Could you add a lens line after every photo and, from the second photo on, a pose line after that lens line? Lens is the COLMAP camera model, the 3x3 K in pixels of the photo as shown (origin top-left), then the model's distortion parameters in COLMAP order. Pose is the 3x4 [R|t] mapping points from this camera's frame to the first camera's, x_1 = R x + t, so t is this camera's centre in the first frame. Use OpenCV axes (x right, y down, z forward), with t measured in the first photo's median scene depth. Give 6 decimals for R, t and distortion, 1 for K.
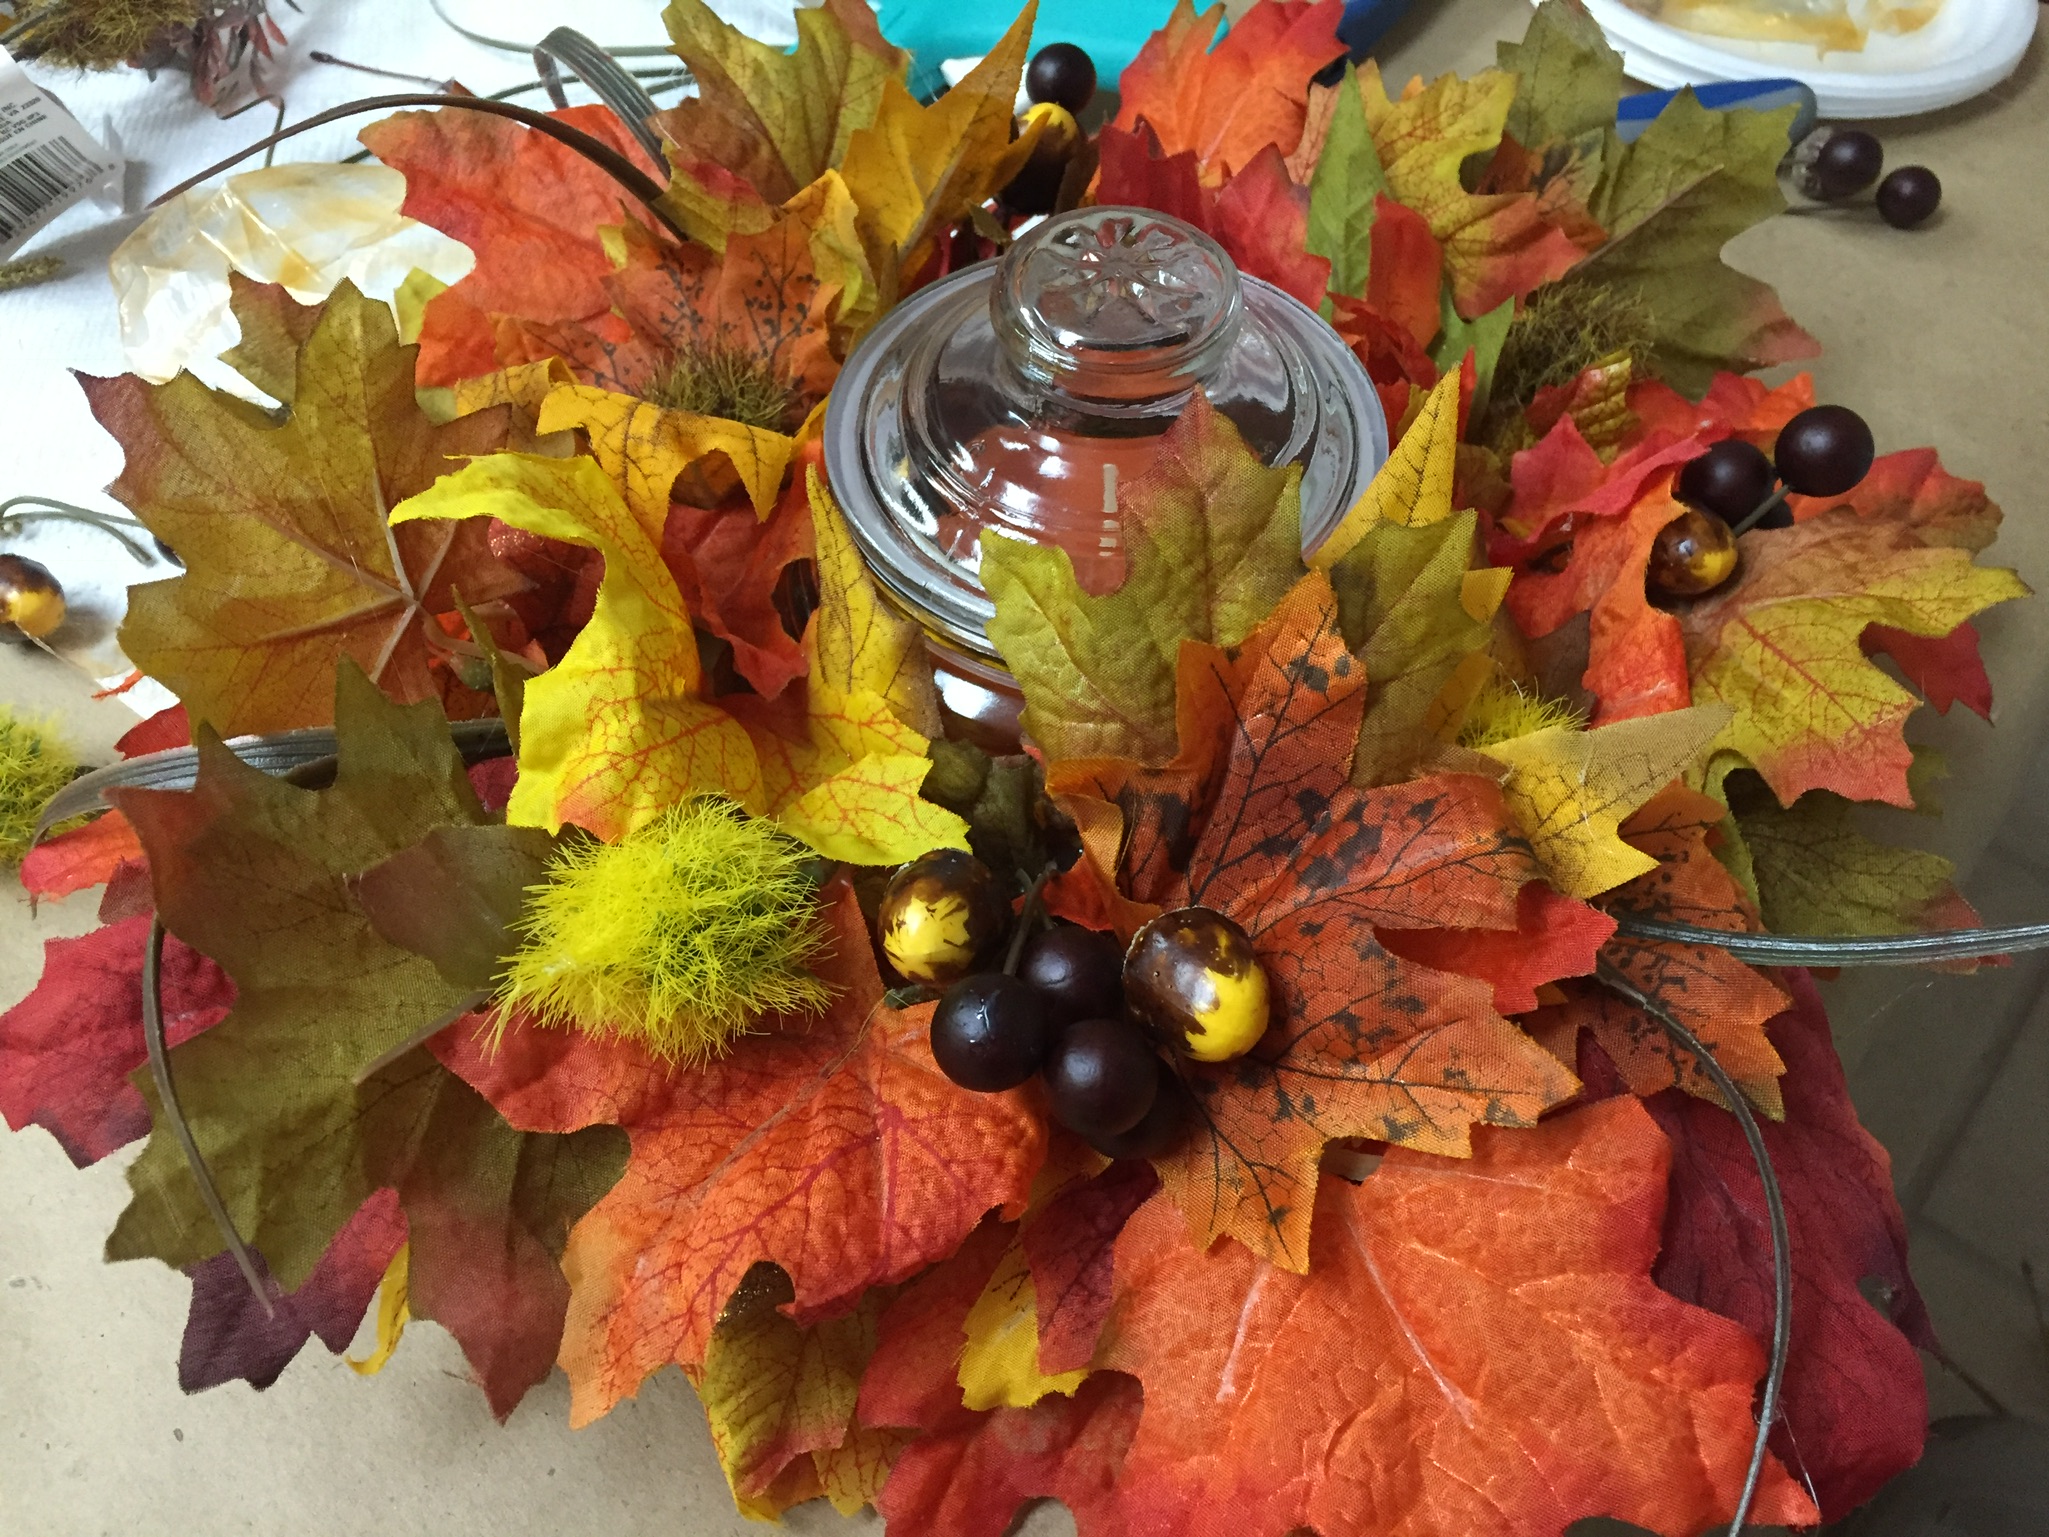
lens RADIAL K [[1717.5, 0, 1024.4], [0, 1717.5, 781.5], [0, 0, 1]] dist [0.078233, -0.100277]
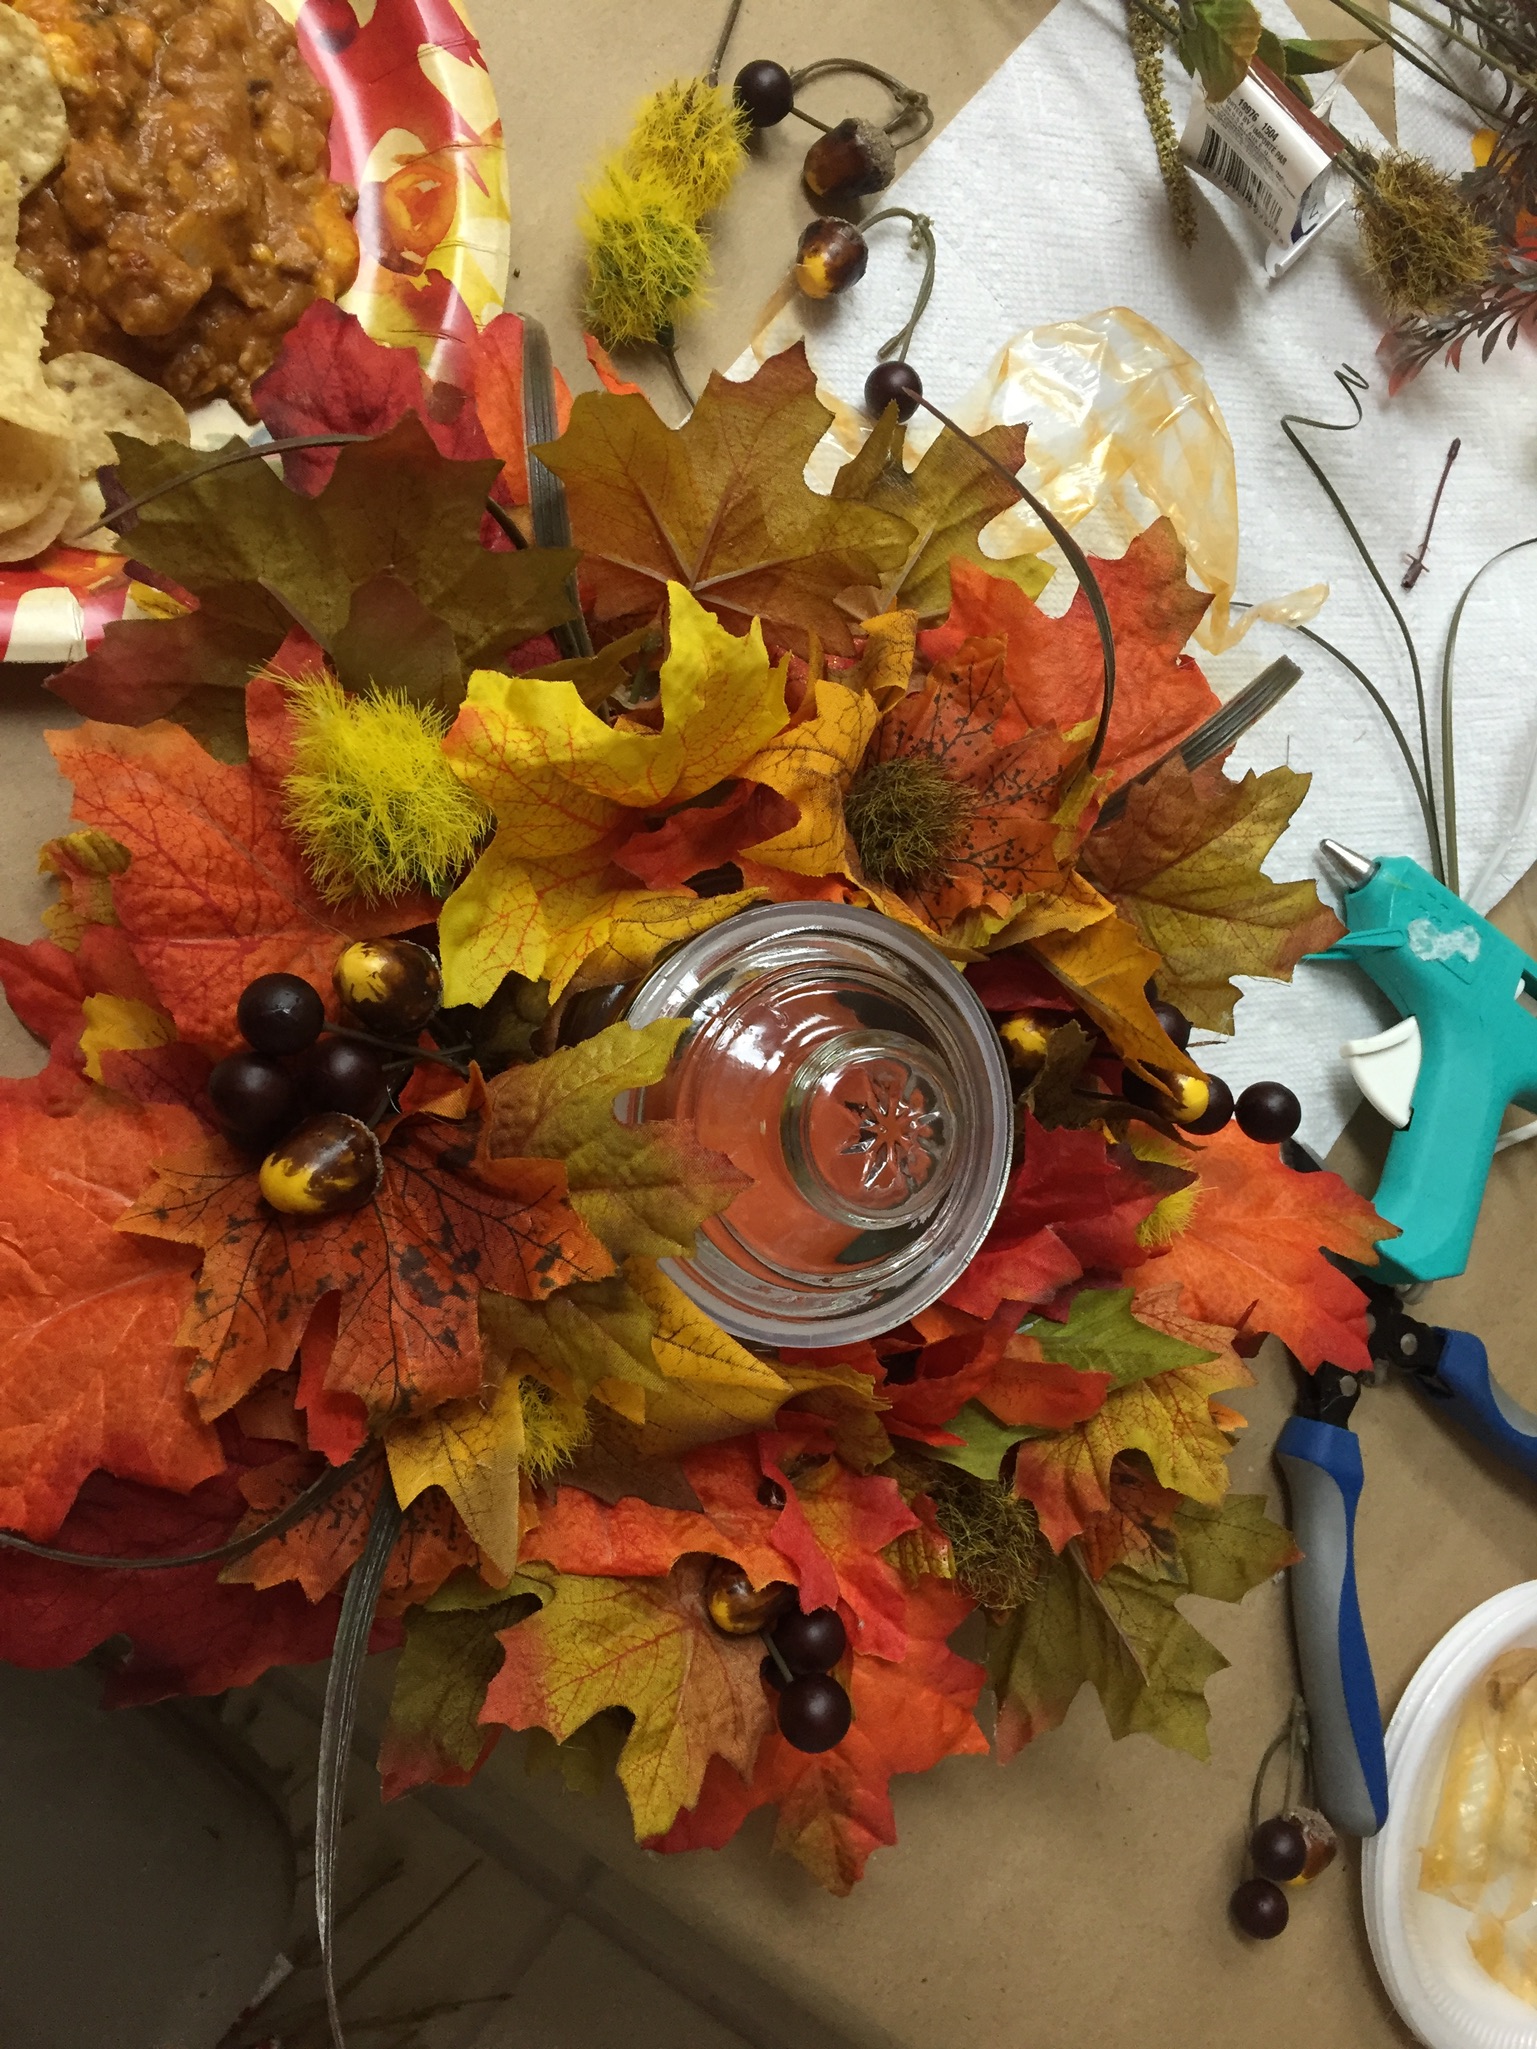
lens RADIAL K [[1717.5, 0, 784.1], [0, 1717.5, 1028.3], [0, 0, 1]] dist [0.078233, -0.100277]
pose [[-0.026472, 0.998431, -0.049351, 0.046450], [-0.974342, -0.014732, 0.224592, -0.532335], [0.223512, 0.054030, 0.973202, -0.271133]]
